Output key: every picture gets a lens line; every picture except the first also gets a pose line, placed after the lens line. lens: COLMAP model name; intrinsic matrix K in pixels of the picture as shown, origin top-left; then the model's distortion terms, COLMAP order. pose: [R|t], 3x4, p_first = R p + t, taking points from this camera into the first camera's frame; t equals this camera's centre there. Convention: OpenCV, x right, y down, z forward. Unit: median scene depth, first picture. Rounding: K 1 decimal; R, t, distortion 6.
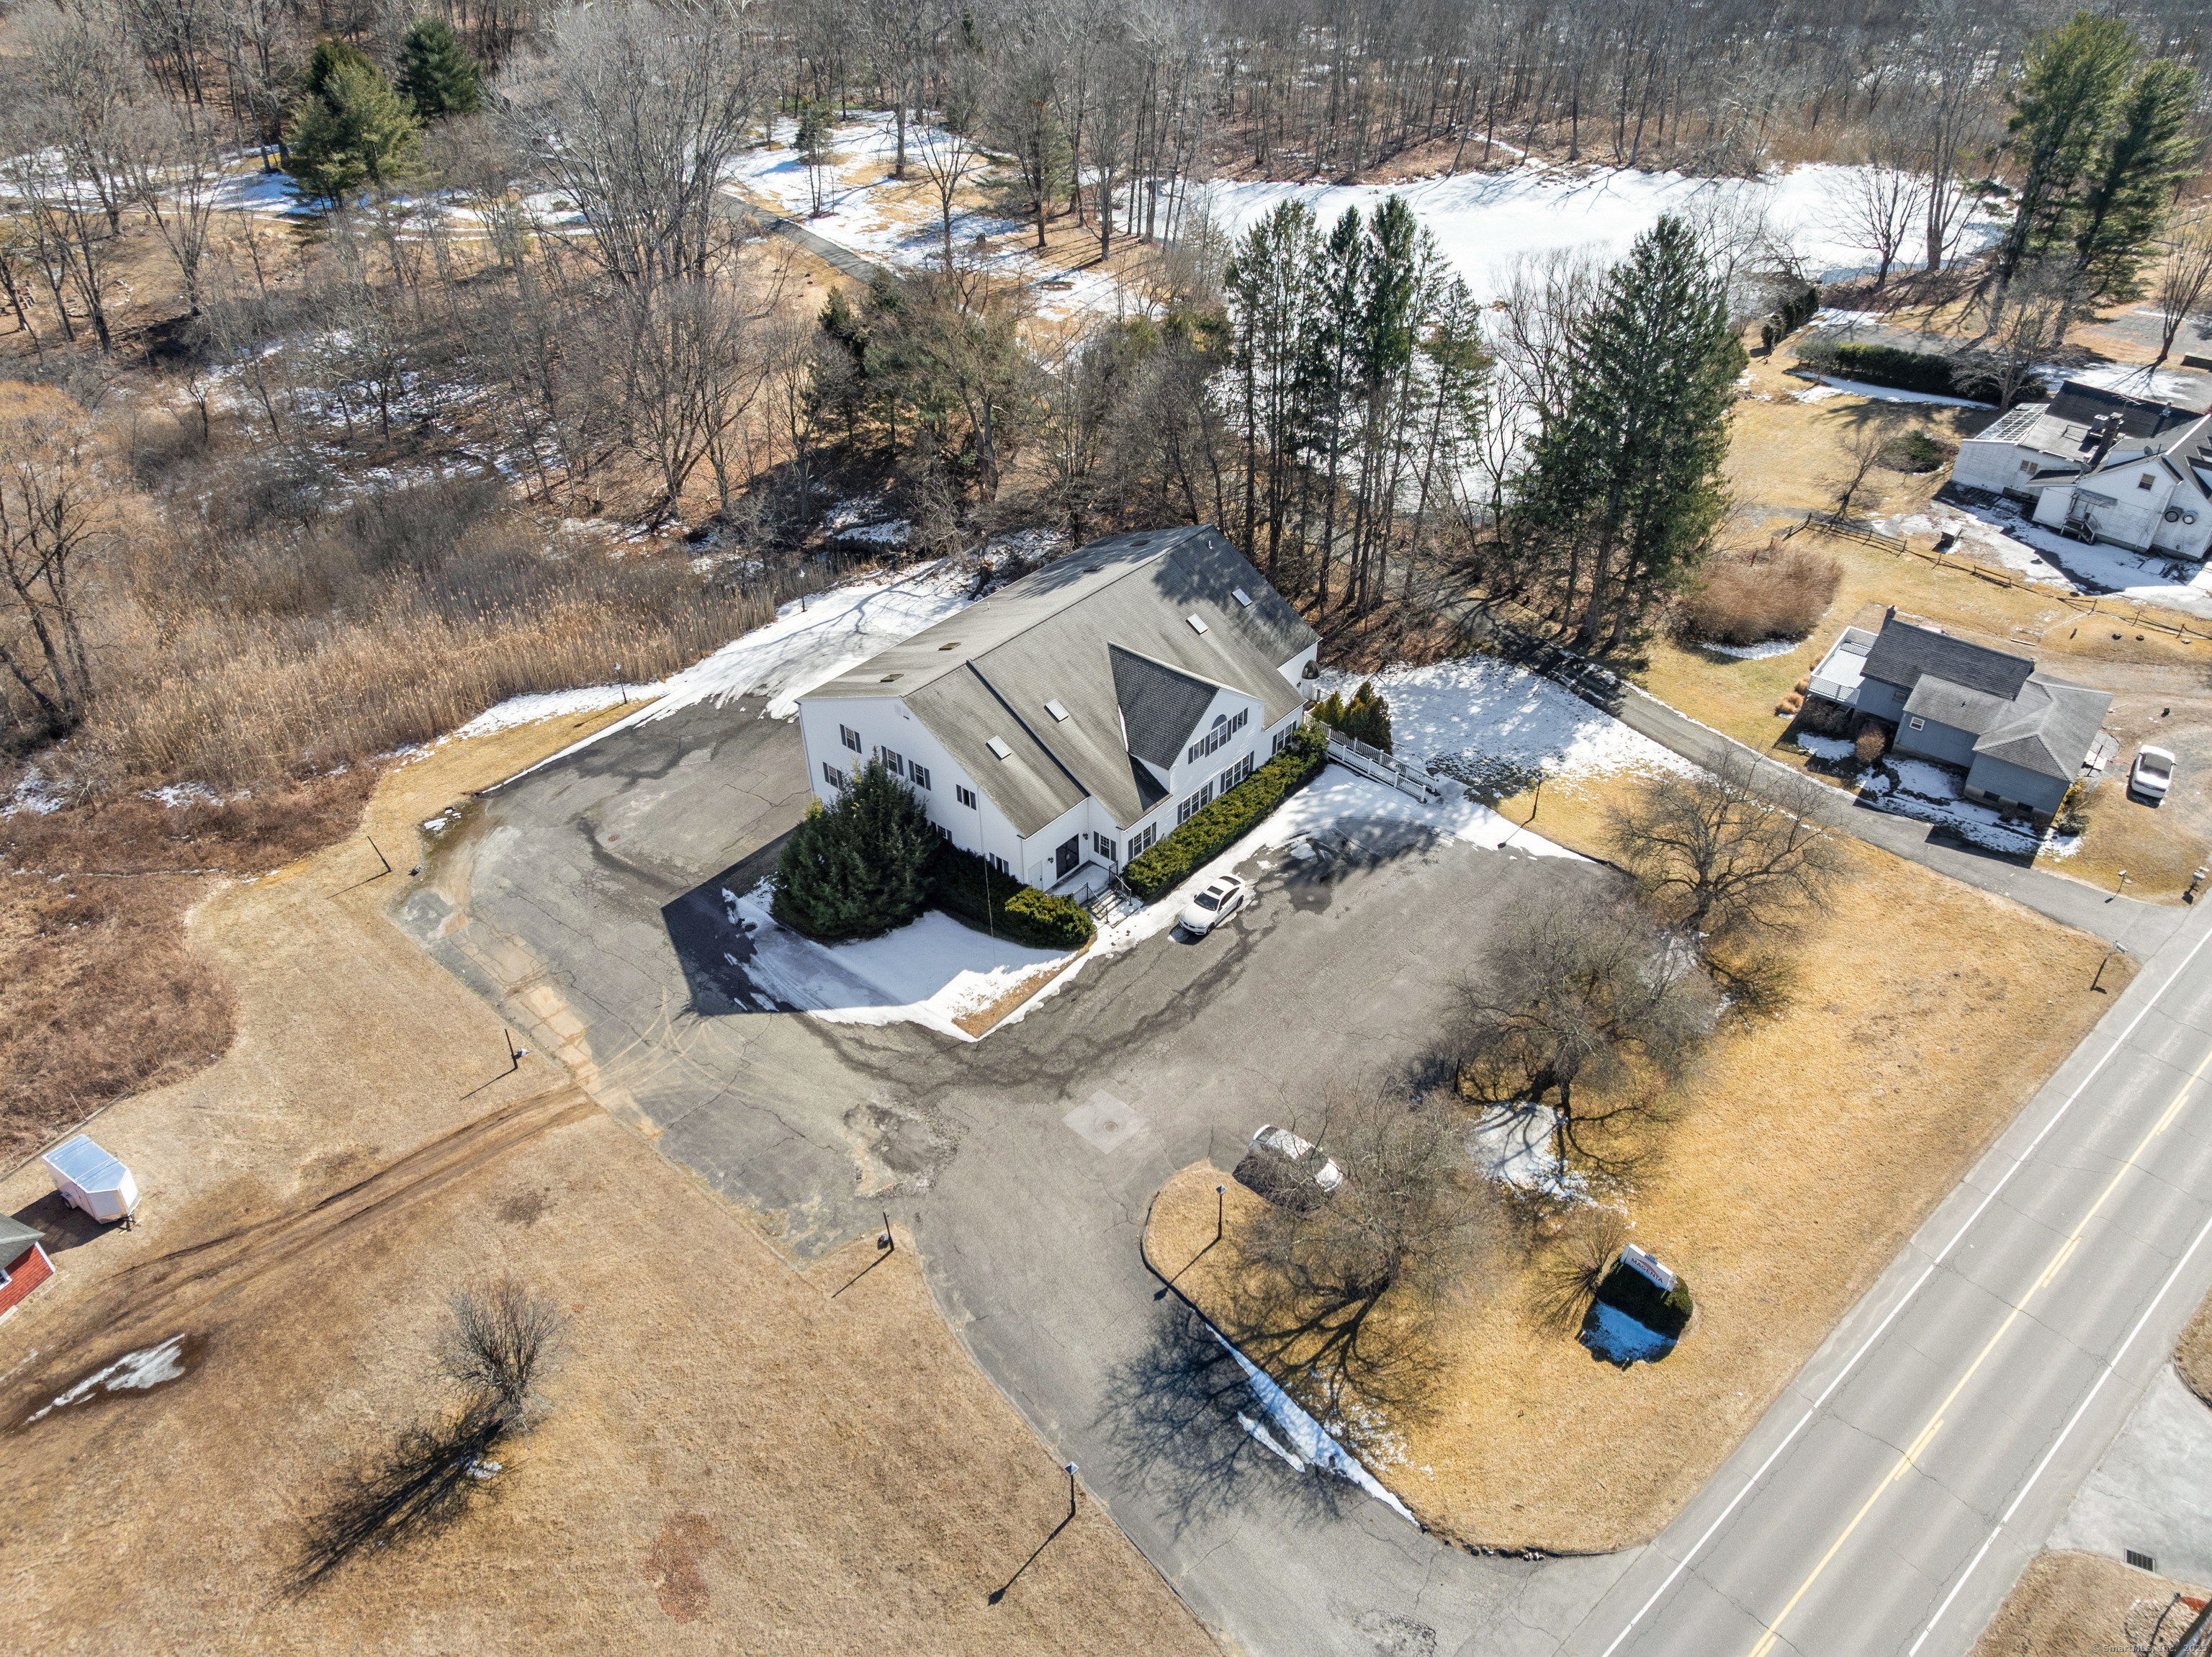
lens RADIAL K [[1558.1, 0, 1106.0], [0, 1558.1, 828.5], [0, 0, 1]] dist [-0.022055, -0.037351]
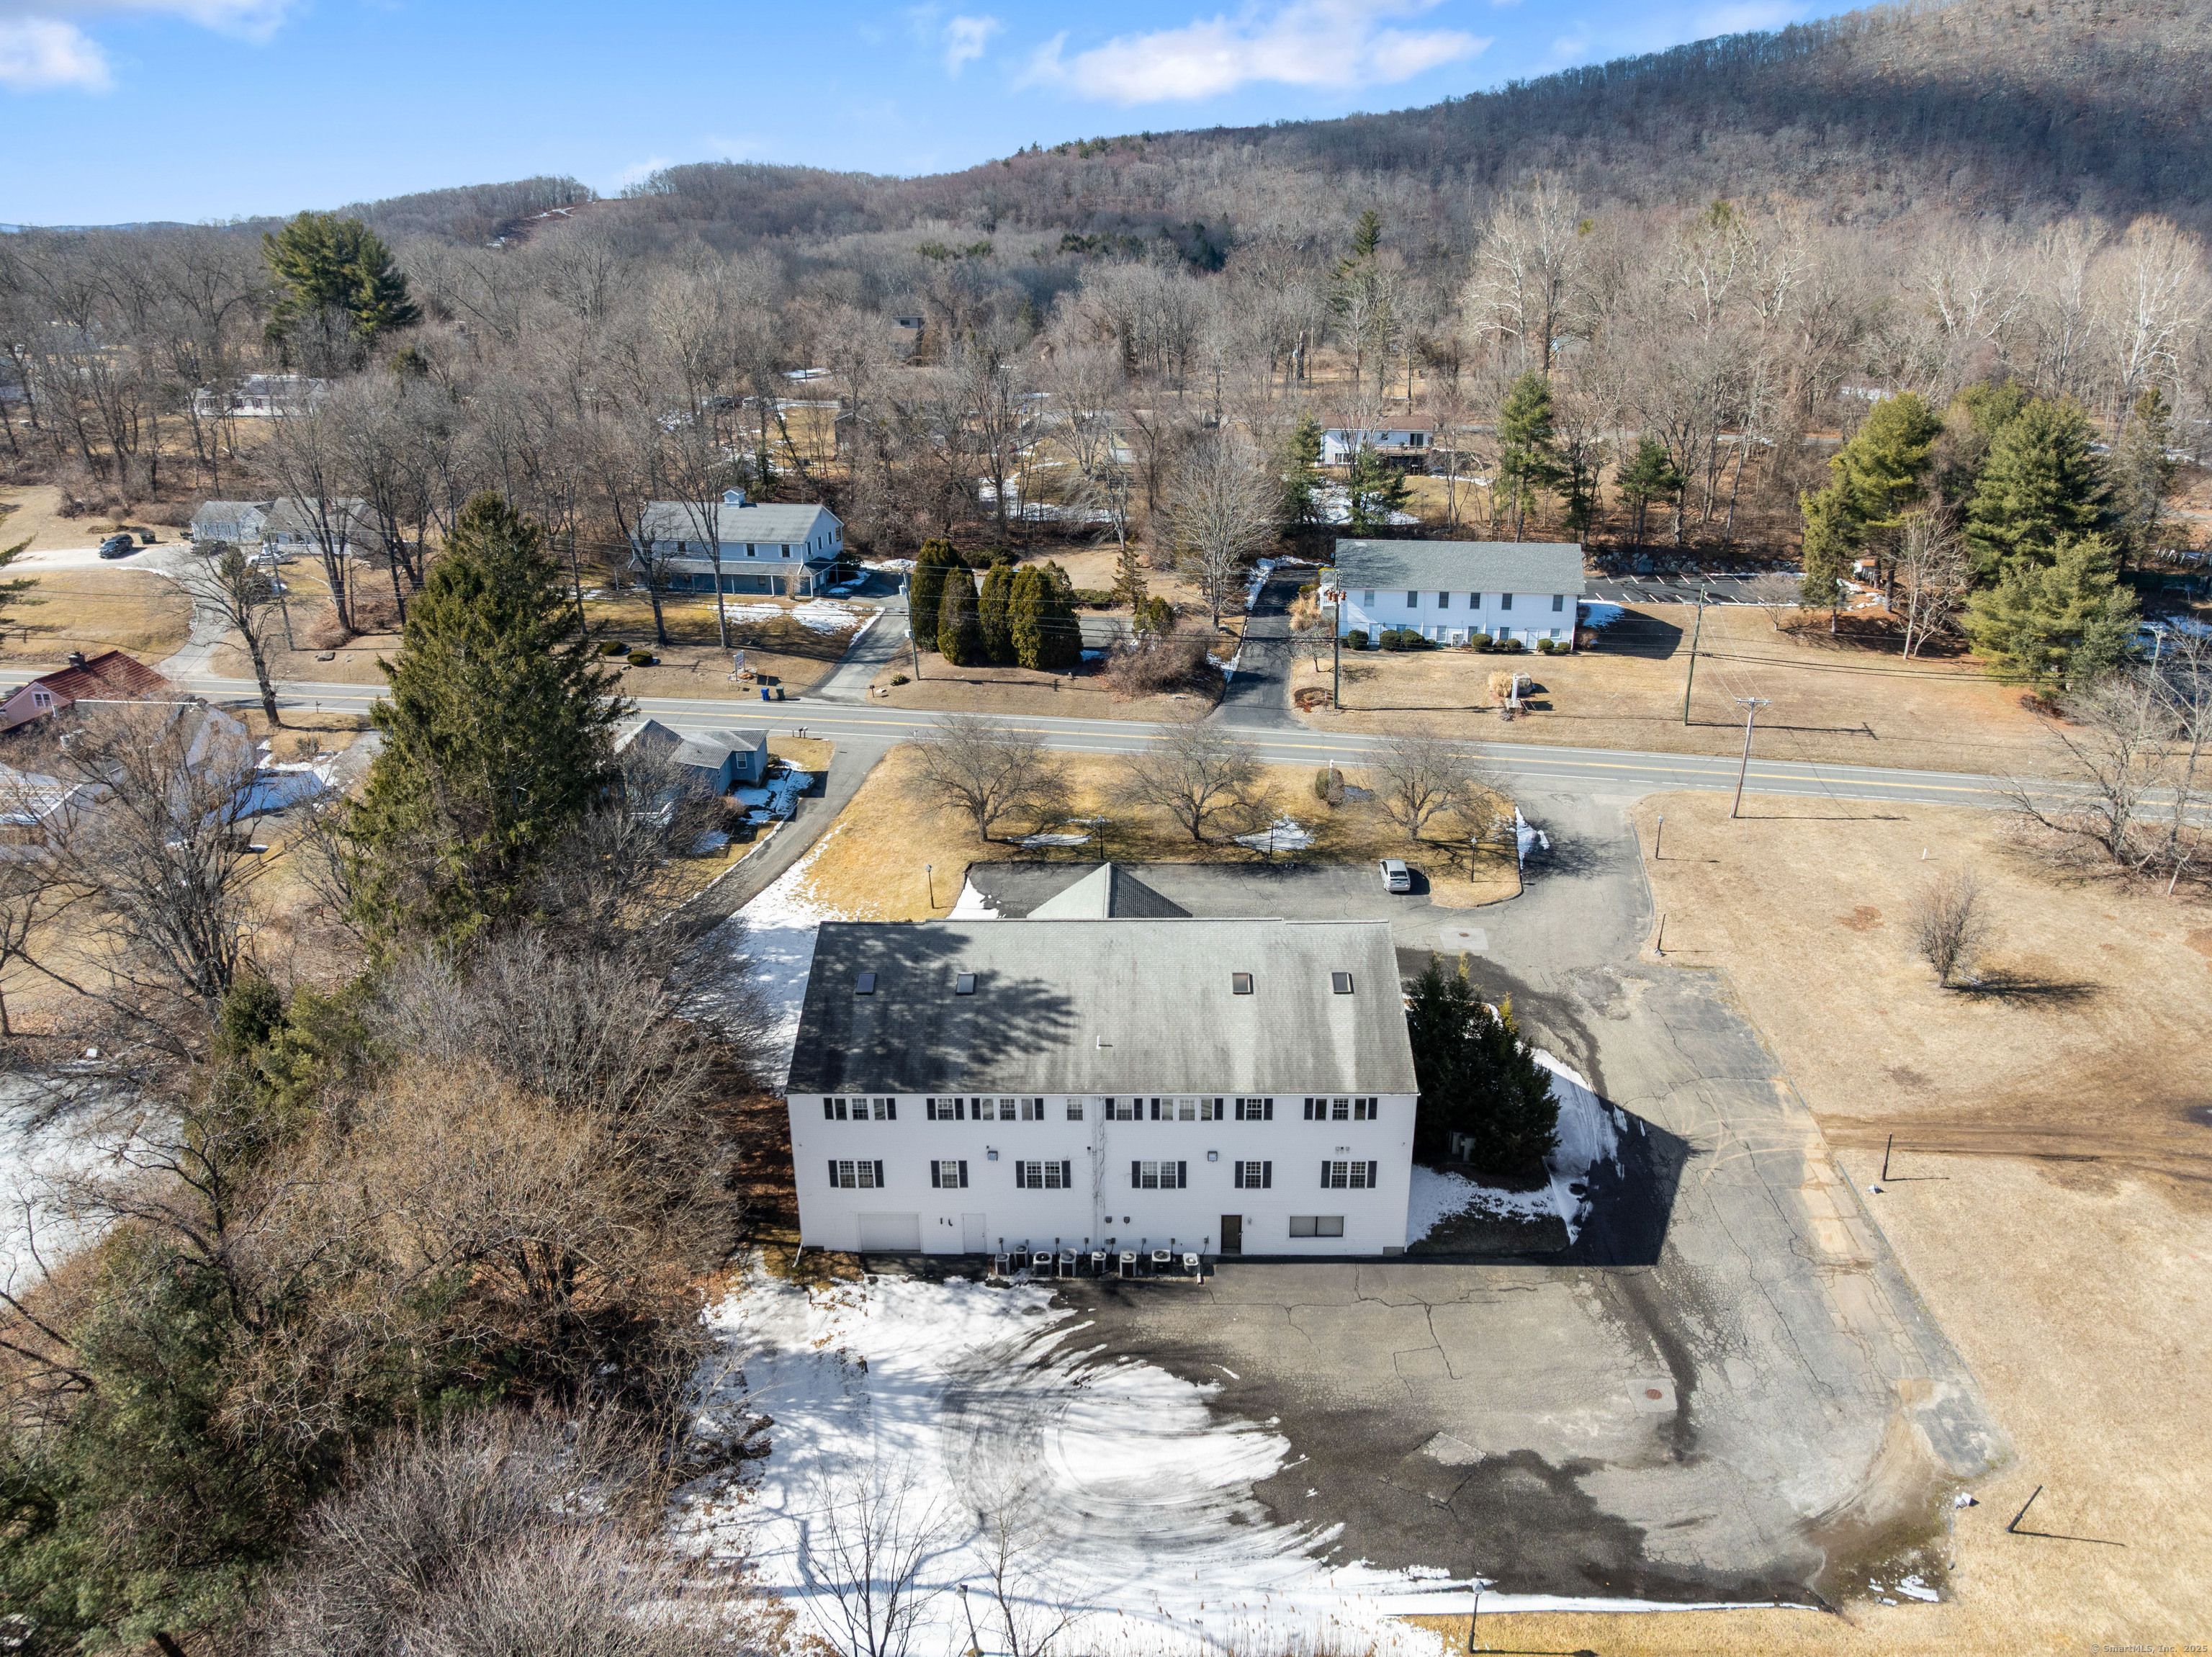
lens RADIAL K [[1582.7, 0, 1110.9], [0, 1582.7, 785.8], [0, 0, 1]] dist [-0.022833, -0.035386]
pose [[-0.637848, -0.239030, 0.732130, -0.675404], [0.469594, 0.632760, 0.615708, -0.767635], [-0.610435, 0.736532, -0.291357, 1.294947]]
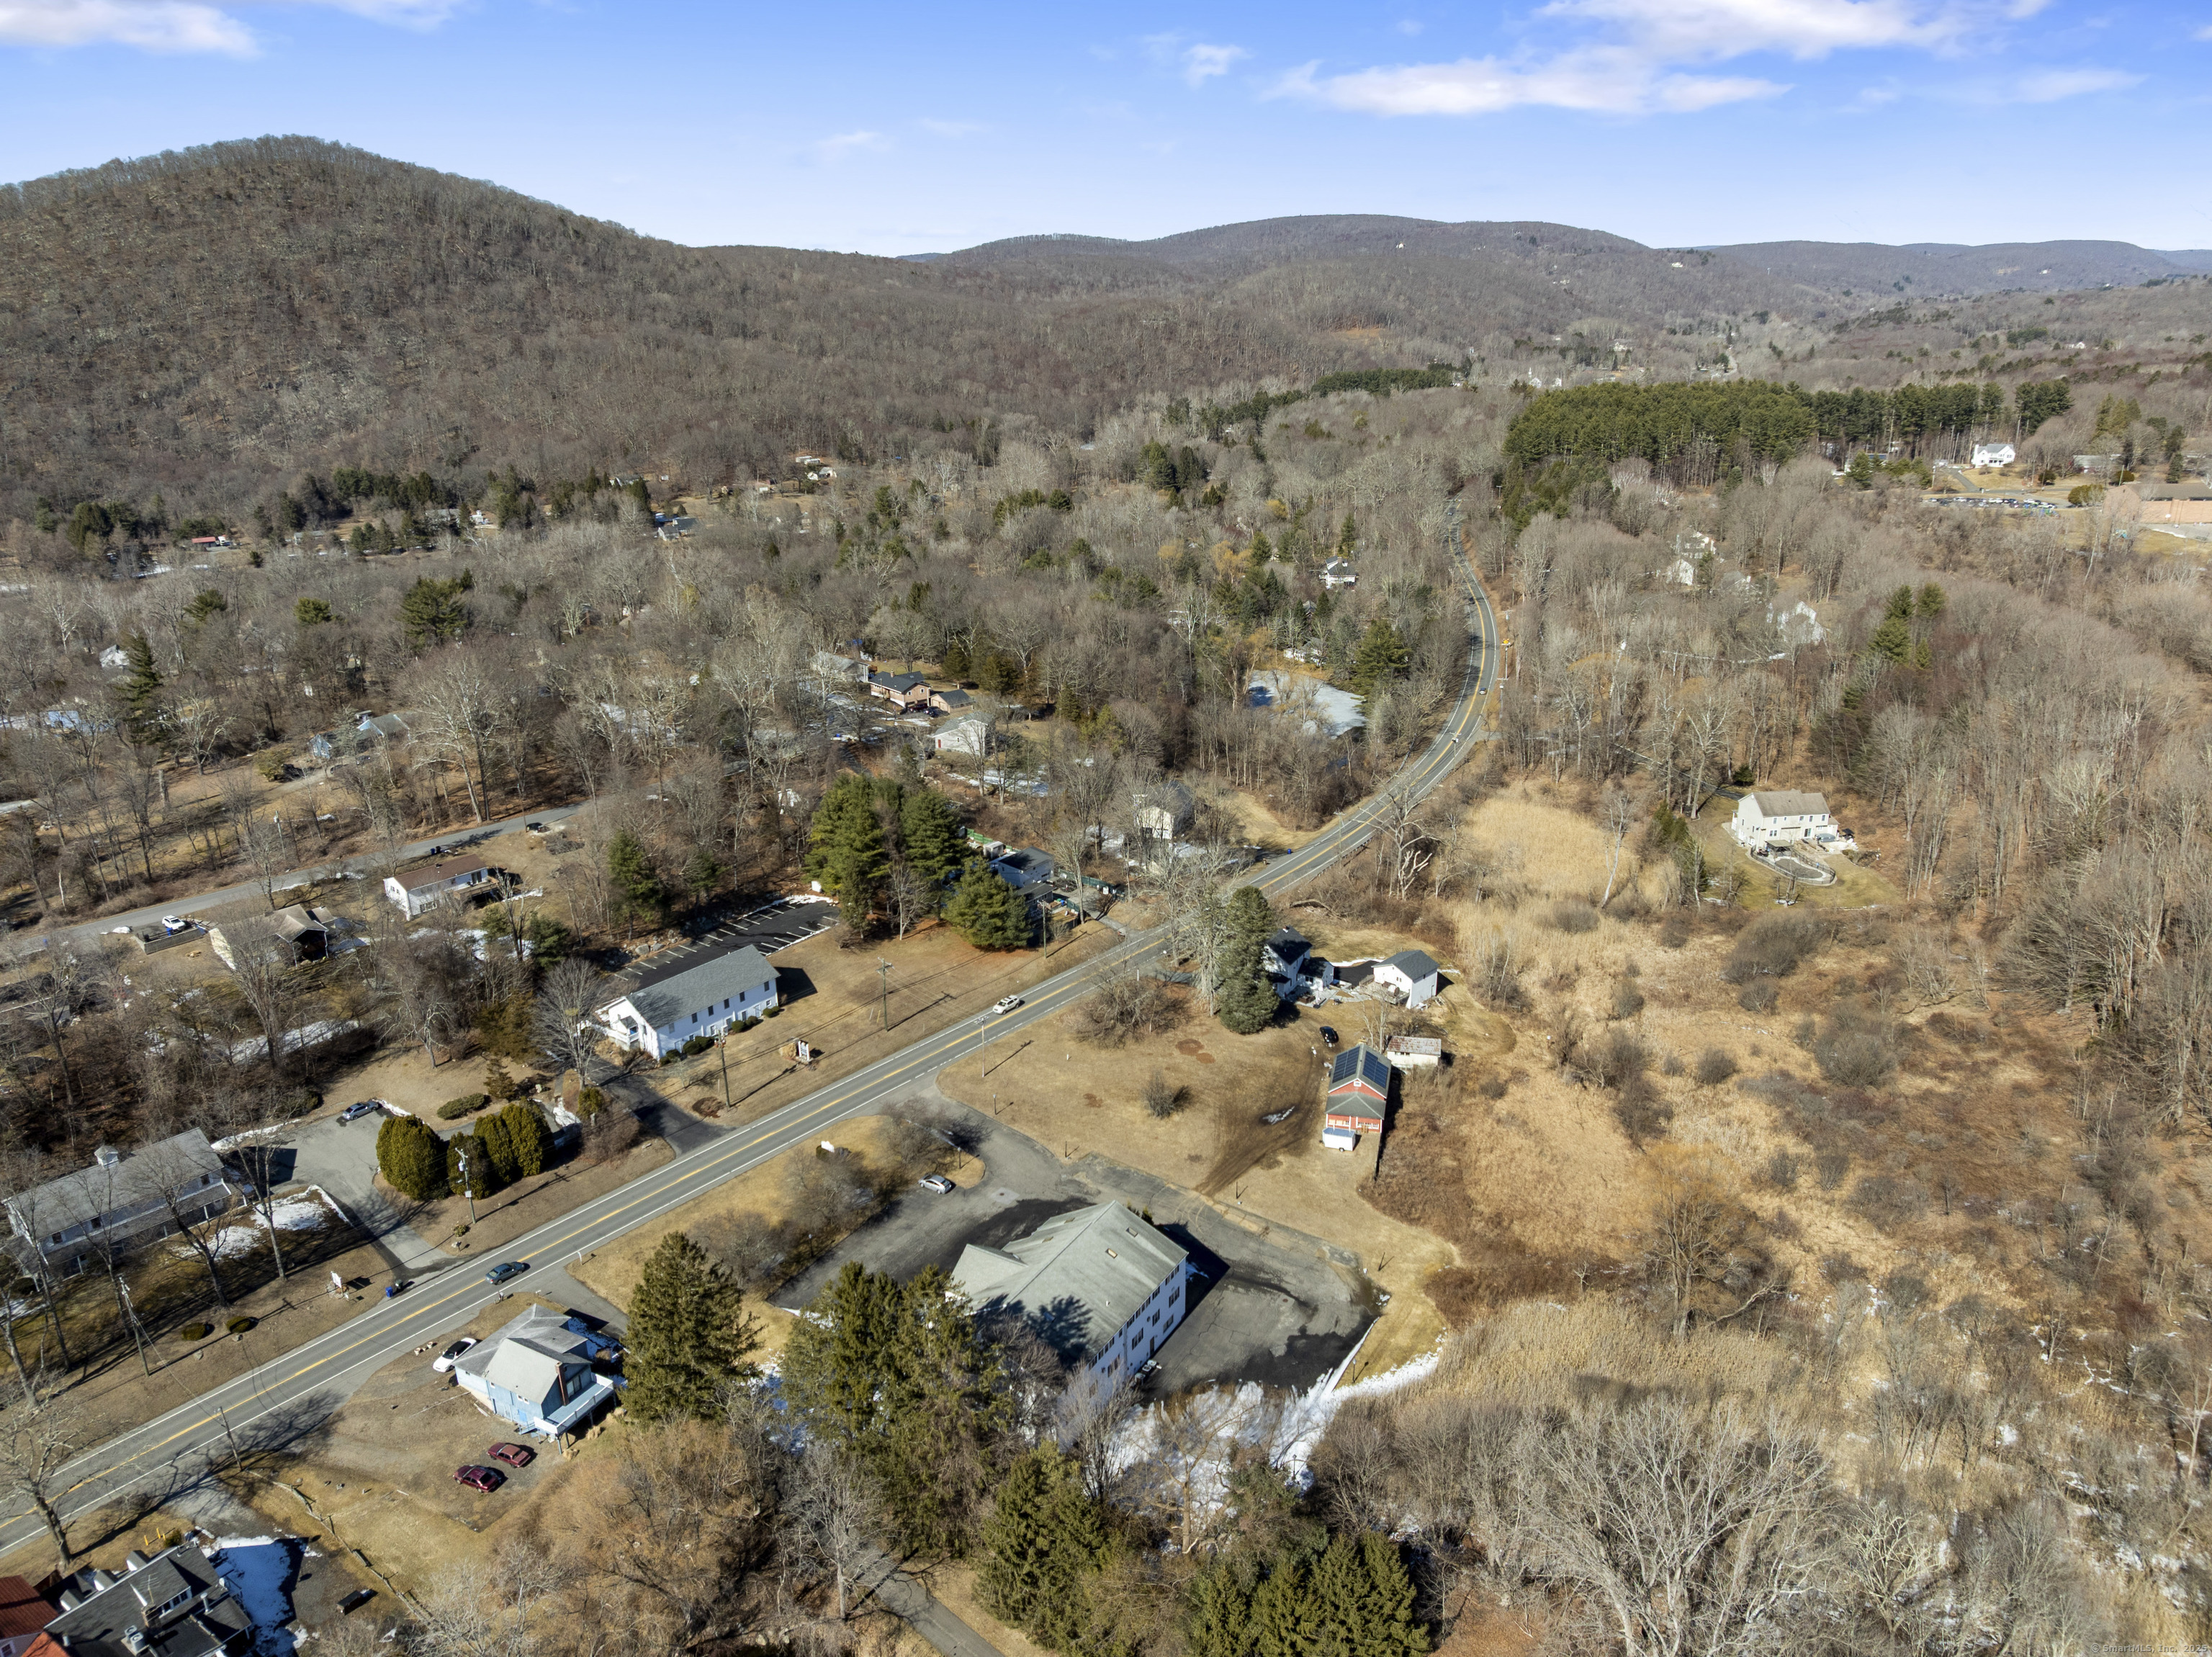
lens RADIAL K [[1558.1, 0, 1106.0], [0, 1558.1, 828.5], [0, 0, 1]] dist [-0.022055, -0.037351]
pose [[-0.984315, 0.081243, -0.156601, 0.170193], [-0.083207, 0.568939, 0.818159, -2.108180], [0.155566, 0.818357, -0.553255, 1.749257]]
